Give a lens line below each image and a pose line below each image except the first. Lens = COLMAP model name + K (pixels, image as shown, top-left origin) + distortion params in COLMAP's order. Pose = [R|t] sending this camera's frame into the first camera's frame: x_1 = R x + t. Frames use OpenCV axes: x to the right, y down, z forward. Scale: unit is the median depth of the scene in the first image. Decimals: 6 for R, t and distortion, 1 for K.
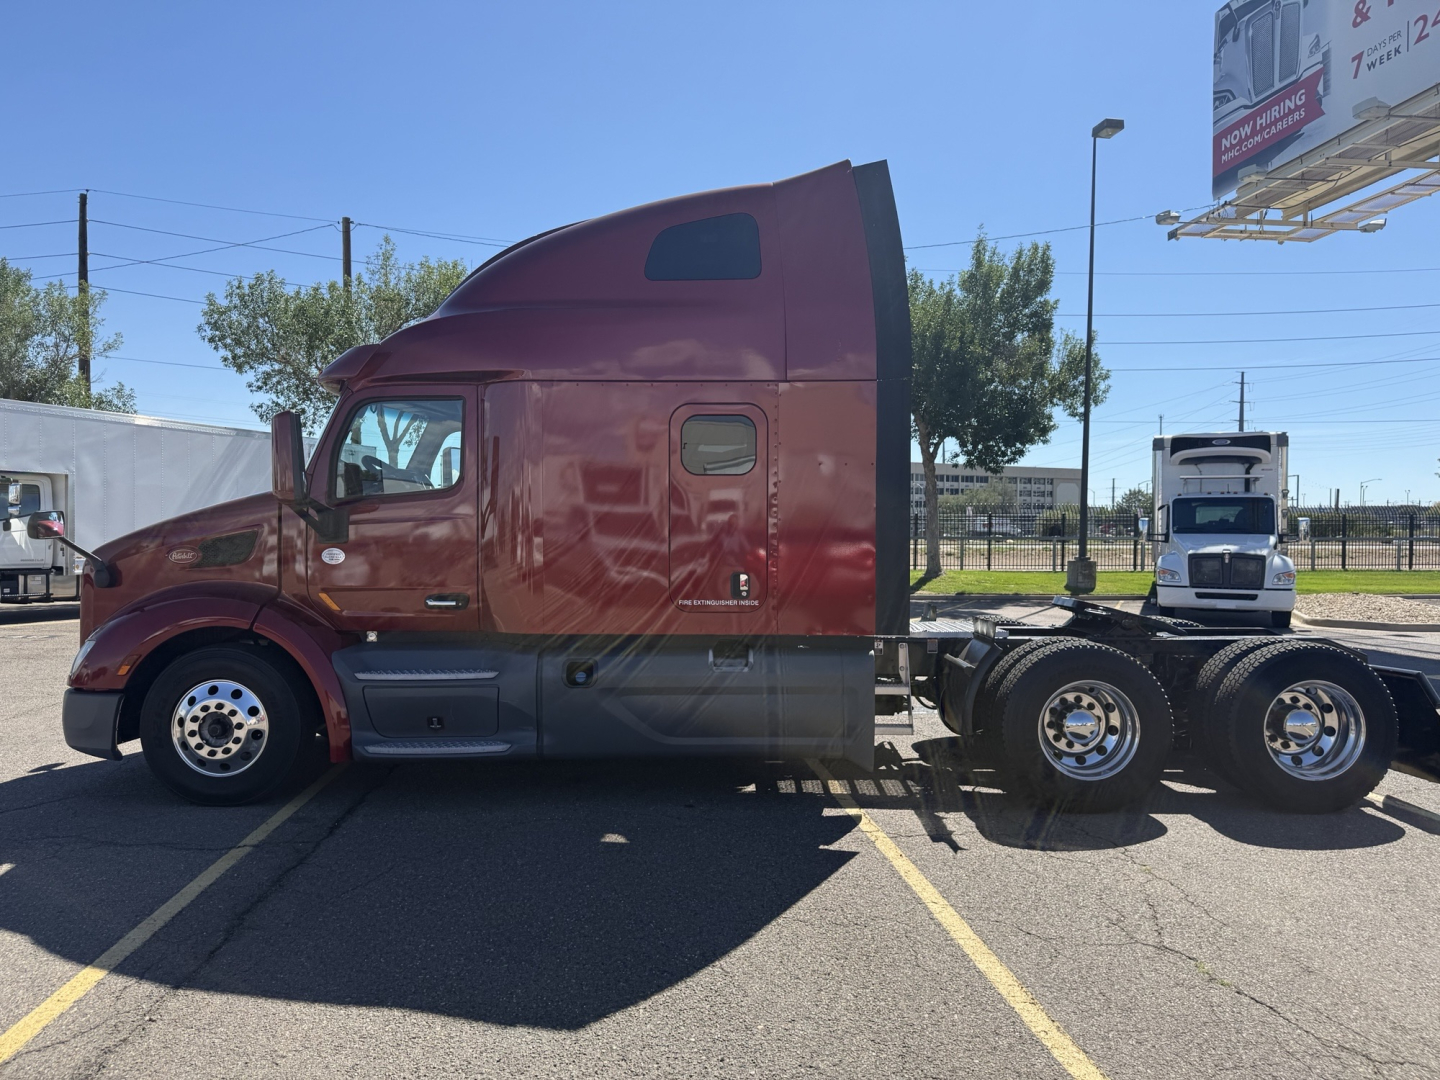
lens RADIAL K [[1017.9, 0, 720.0], [0, 1017.9, 540.0], [0, 0, 1]] dist [0.031600, -0.028793]
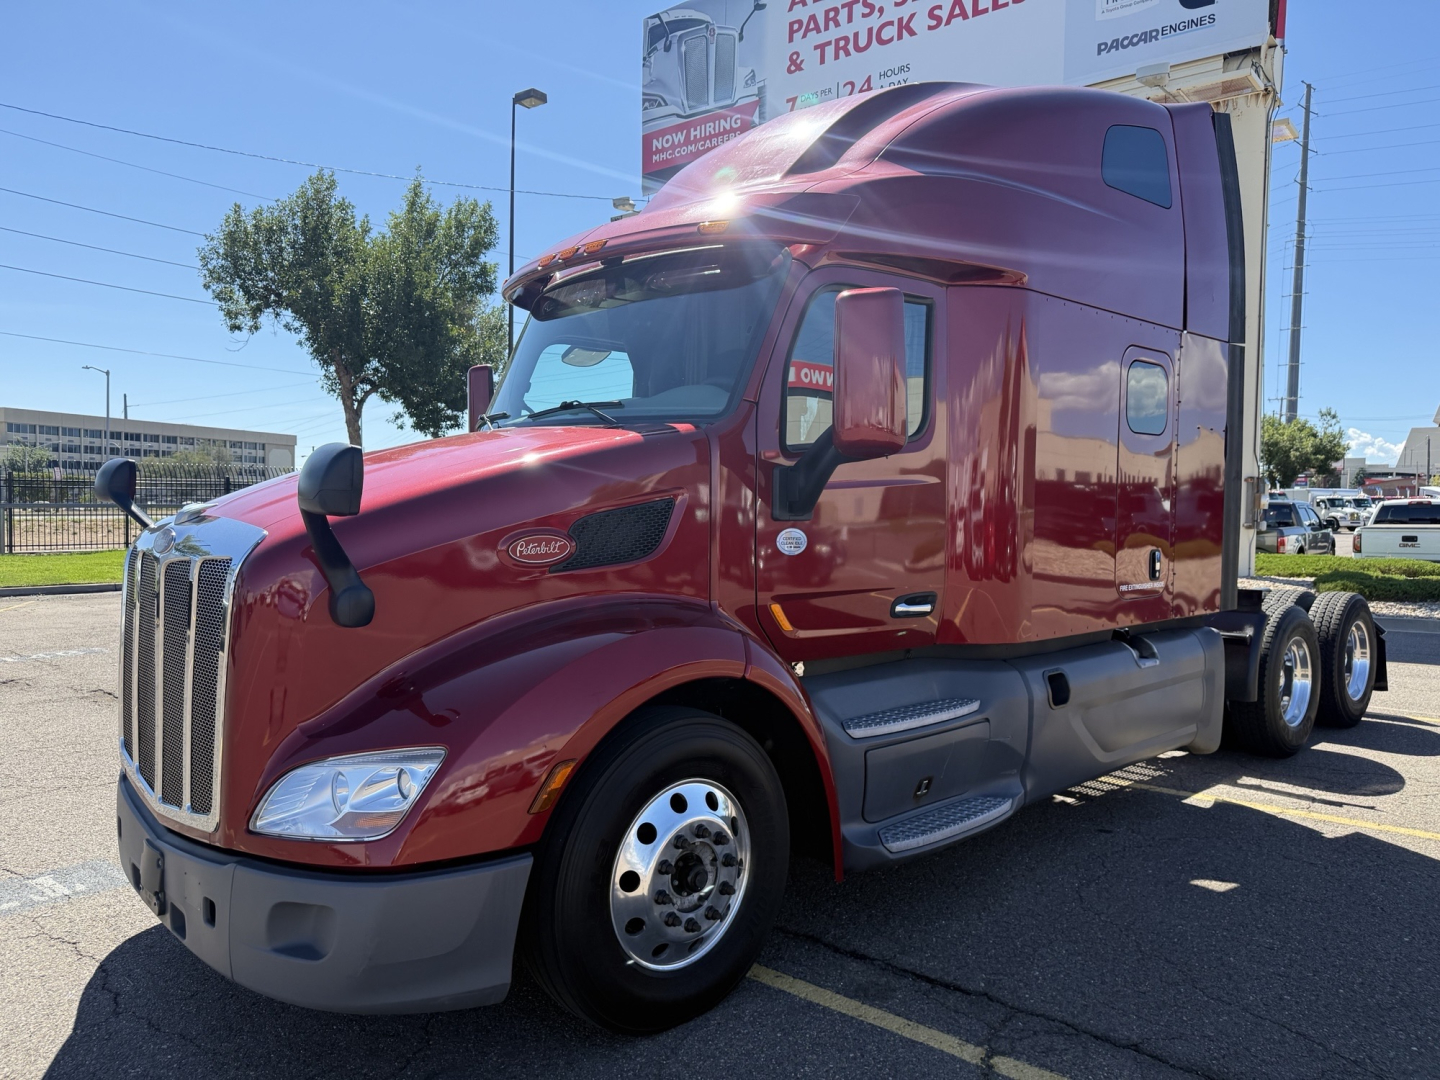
lens RADIAL K [[1017.9, 0, 720.0], [0, 1017.9, 540.0], [0, 0, 1]] dist [0.031600, -0.028793]
pose [[0.724572, -0.022192, 0.688842, -0.236862], [0.000822, 0.999509, 0.031336, -0.000971], [-0.689199, -0.022139, 0.724234, 0.174466]]
